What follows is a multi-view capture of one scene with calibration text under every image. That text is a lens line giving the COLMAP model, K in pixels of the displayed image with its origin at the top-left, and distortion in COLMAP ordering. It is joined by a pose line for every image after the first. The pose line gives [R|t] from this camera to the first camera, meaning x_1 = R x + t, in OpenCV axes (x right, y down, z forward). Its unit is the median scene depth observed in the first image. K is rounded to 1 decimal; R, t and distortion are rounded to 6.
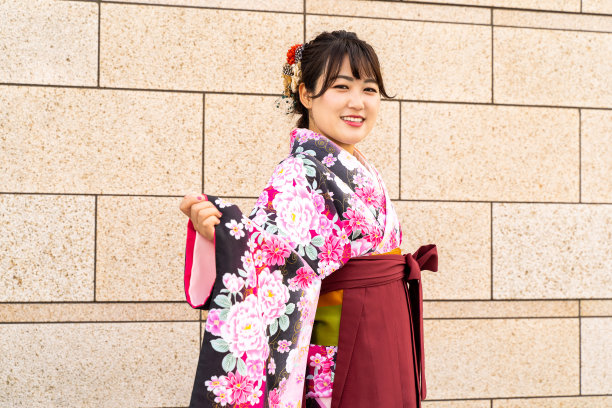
lens RADIAL K [[991.2, 0, 287.0], [0, 991.2, 210.8], [0, 0, 1]] dist [-0.002782, 0.000000]
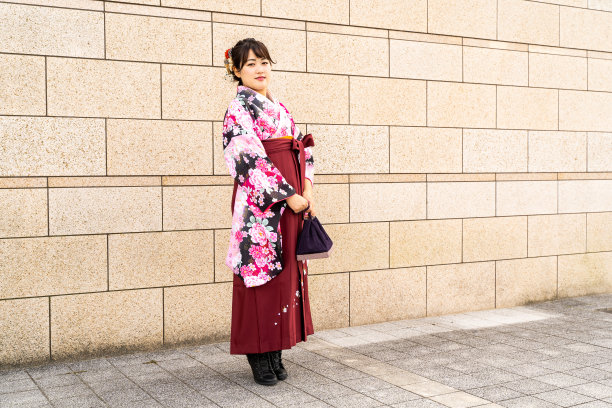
lens RADIAL K [[782.2, 0, 305.5], [0, 782.2, 205.4], [0, 0, 1]] dist [-0.003437, 0.000000]
pose [[0.959560, -0.025901, 0.280311, -0.235376], [0.004877, 0.997138, 0.075440, 0.036077], [-0.281463, -0.071022, 0.956940, -0.486122]]
